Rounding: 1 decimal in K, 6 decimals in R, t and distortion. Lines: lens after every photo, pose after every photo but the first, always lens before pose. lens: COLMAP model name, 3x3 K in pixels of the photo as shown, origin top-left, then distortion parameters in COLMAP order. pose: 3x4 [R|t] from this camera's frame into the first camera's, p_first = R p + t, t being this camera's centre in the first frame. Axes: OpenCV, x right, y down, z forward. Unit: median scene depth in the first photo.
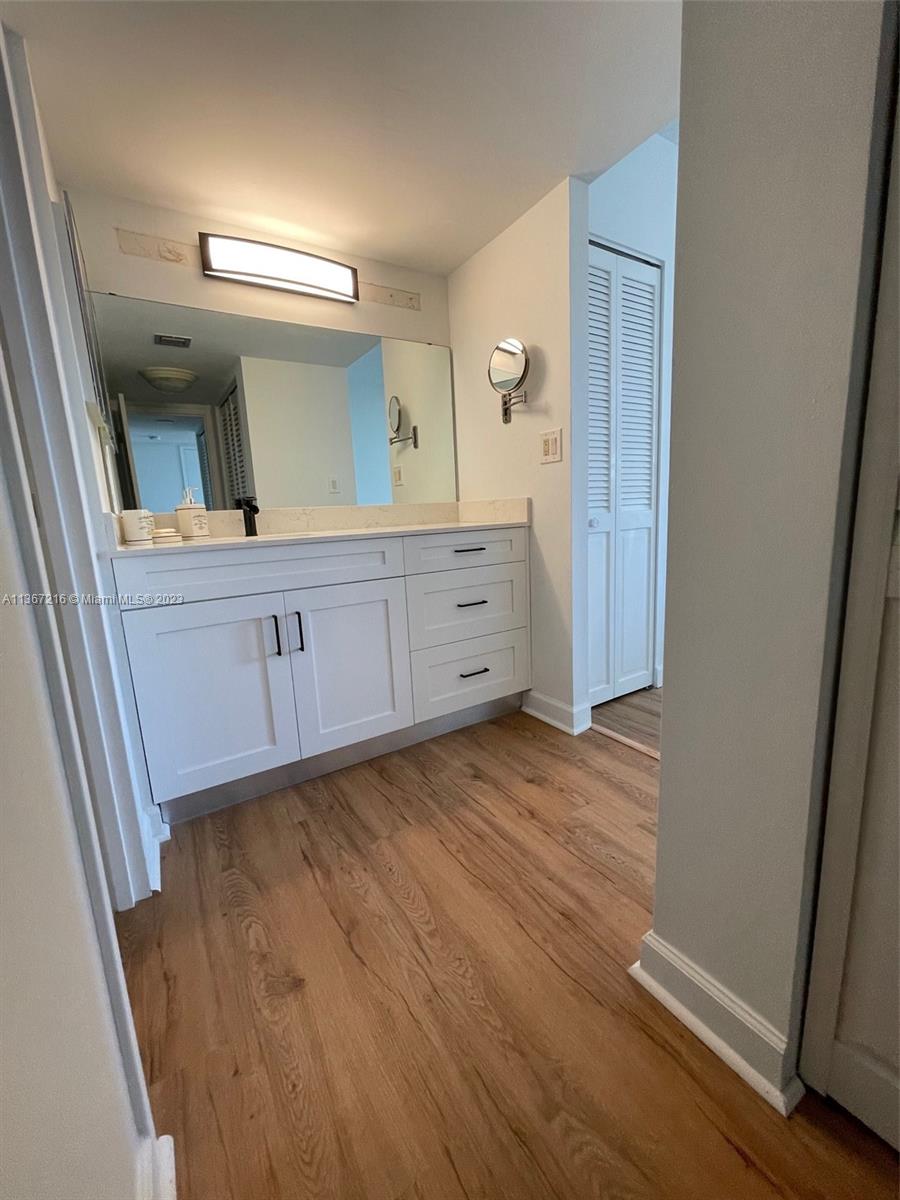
lens RADIAL K [[482.8, 0, 450.0], [0, 482.8, 600.0], [0, 0, 1]] dist [-0.001243, 0.000195]
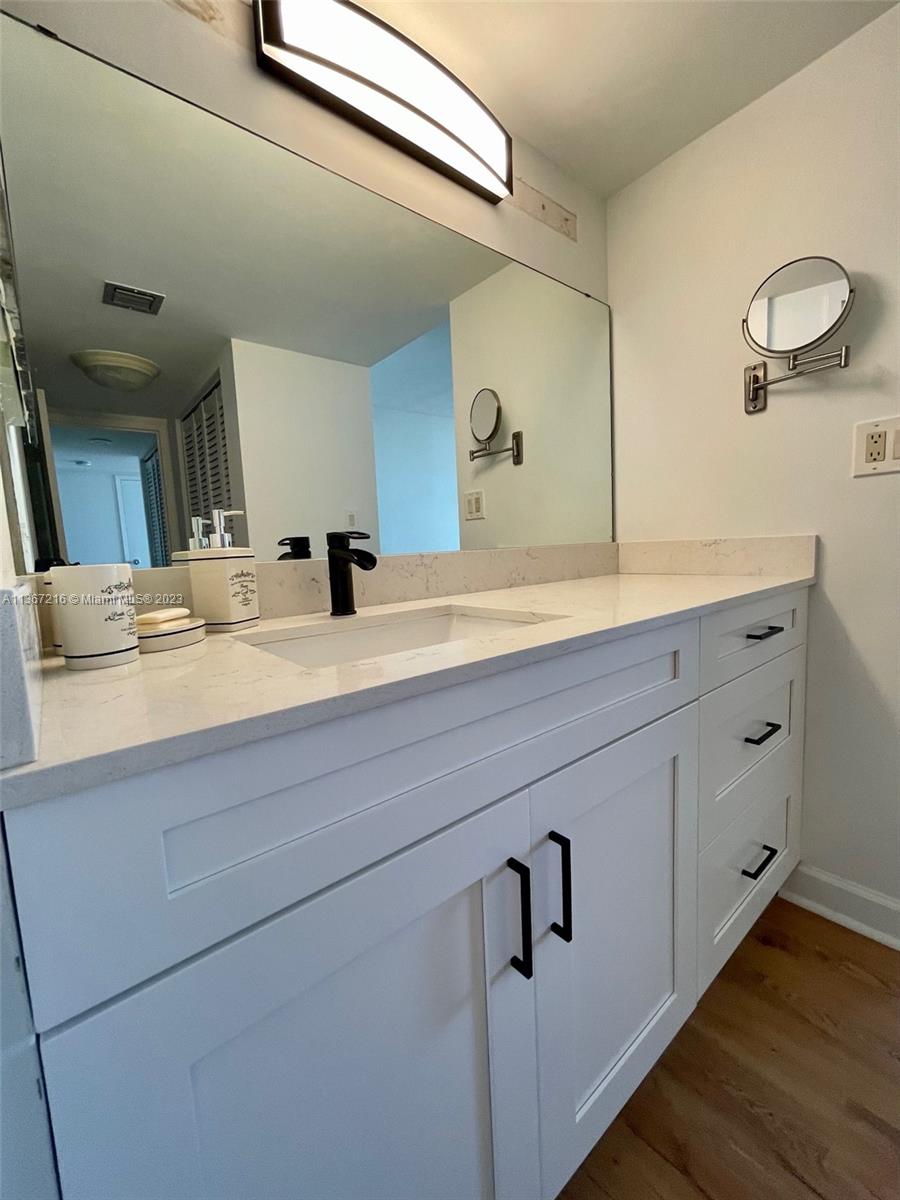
lens RADIAL K [[482.8, 0, 450.0], [0, 482.8, 600.0], [0, 0, 1]] dist [-0.001243, 0.000195]
pose [[0.992385, -0.014068, 0.122367, -0.306729], [0.024199, 0.996363, -0.081700, -0.088420], [-0.120772, 0.084039, 0.989117, 0.438107]]
